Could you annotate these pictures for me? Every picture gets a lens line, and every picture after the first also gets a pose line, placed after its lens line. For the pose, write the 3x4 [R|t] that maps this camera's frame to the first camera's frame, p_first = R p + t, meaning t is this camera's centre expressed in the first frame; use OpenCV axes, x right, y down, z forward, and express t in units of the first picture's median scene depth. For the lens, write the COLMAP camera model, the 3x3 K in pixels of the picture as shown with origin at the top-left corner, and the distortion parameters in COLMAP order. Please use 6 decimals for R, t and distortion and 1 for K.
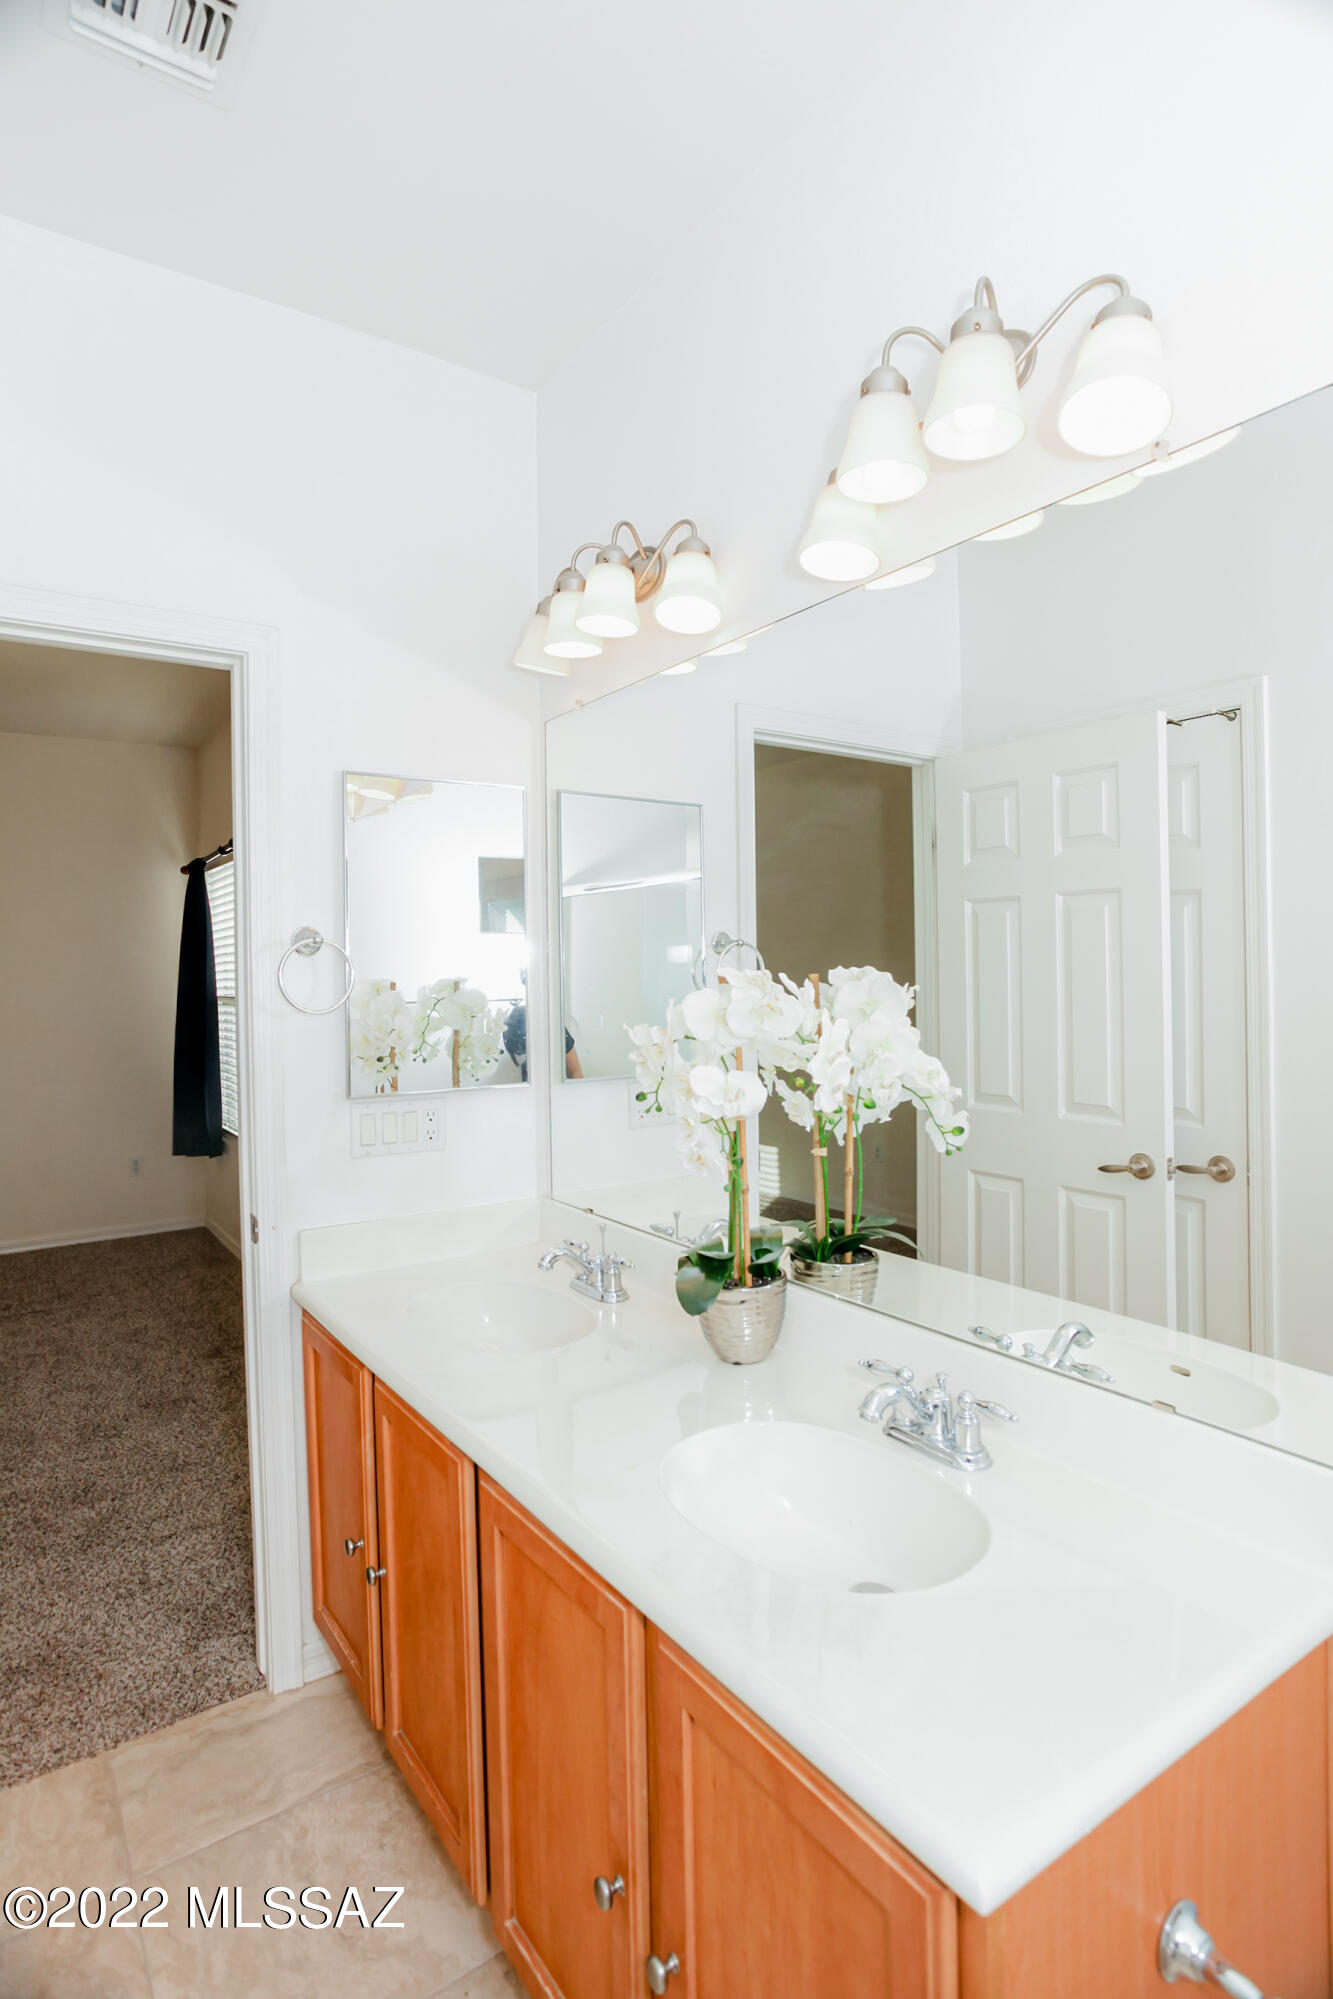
lens RADIAL K [[1108.9, 0, 666.5], [0, 1108.9, 999.5], [0, 0, 1]] dist [-0.052462, 0.034246]
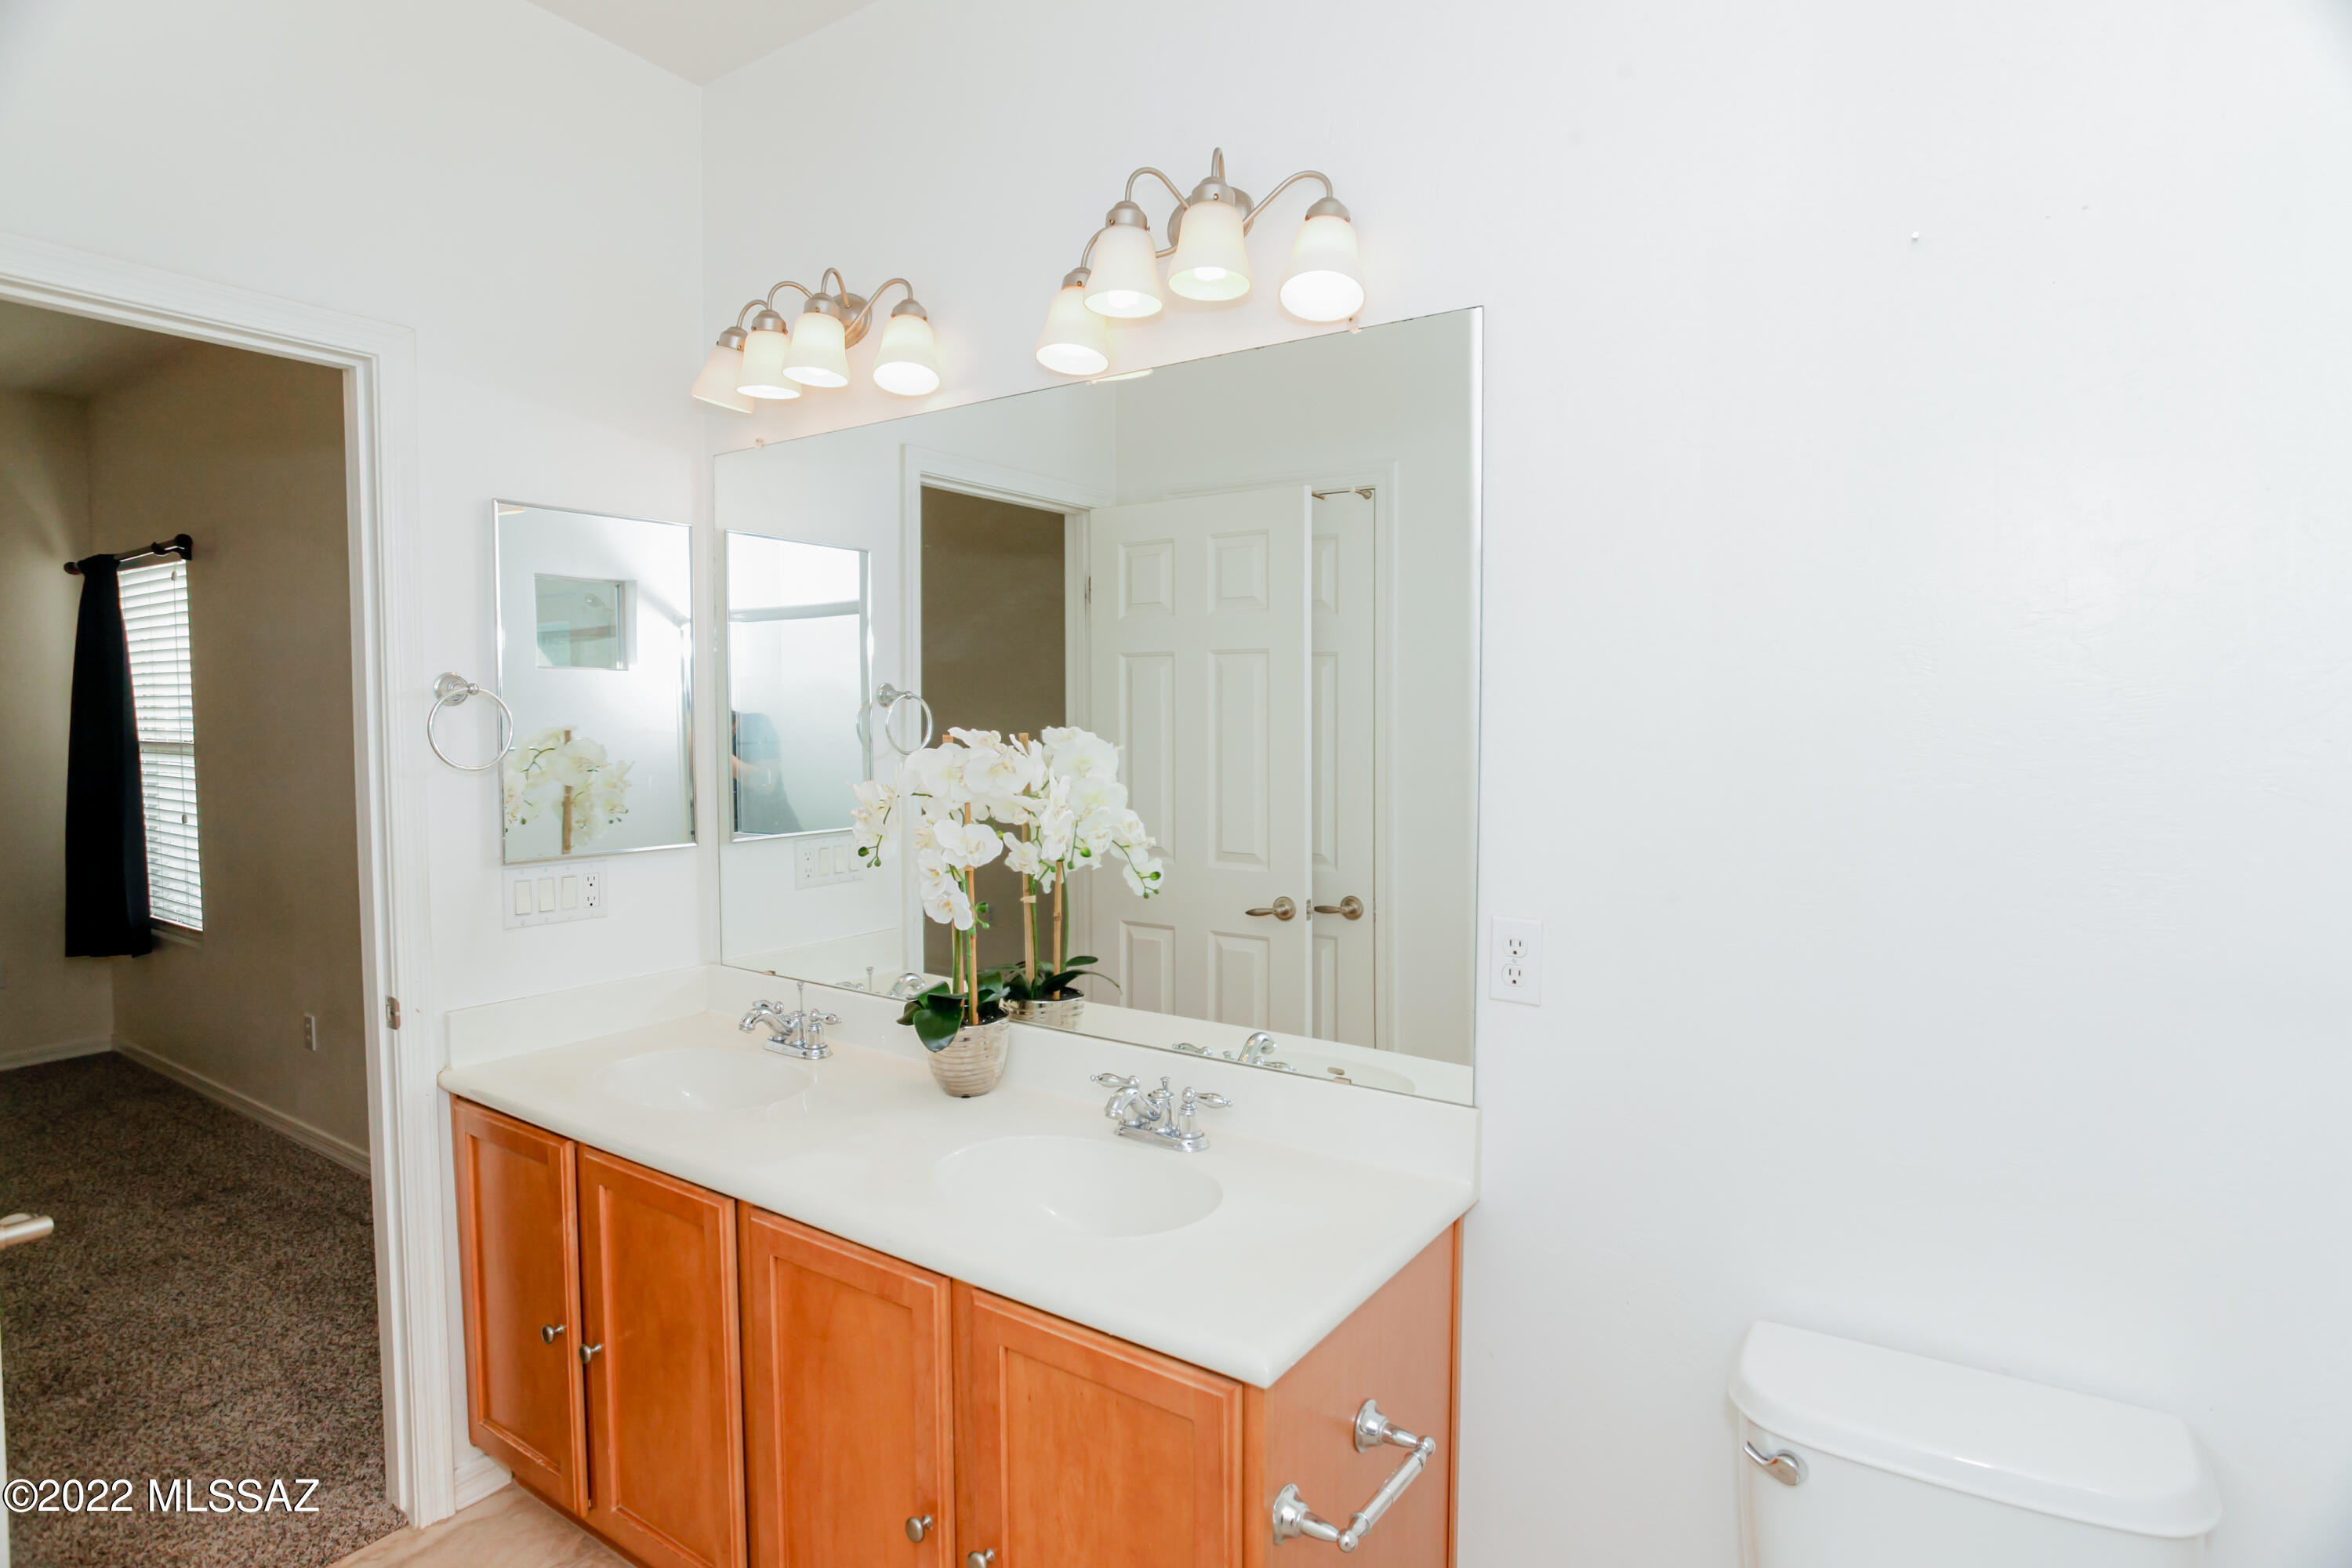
lens RADIAL K [[1363.6, 0, 1168.2], [0, 1363.6, 820.5], [0, 0, 1]] dist [-0.021032, 0.030749]
pose [[0.932501, -0.015467, 0.360836, -0.185685], [-0.005710, 0.998326, 0.057548, -0.013427], [-0.361122, -0.055725, 0.930852, -0.240141]]
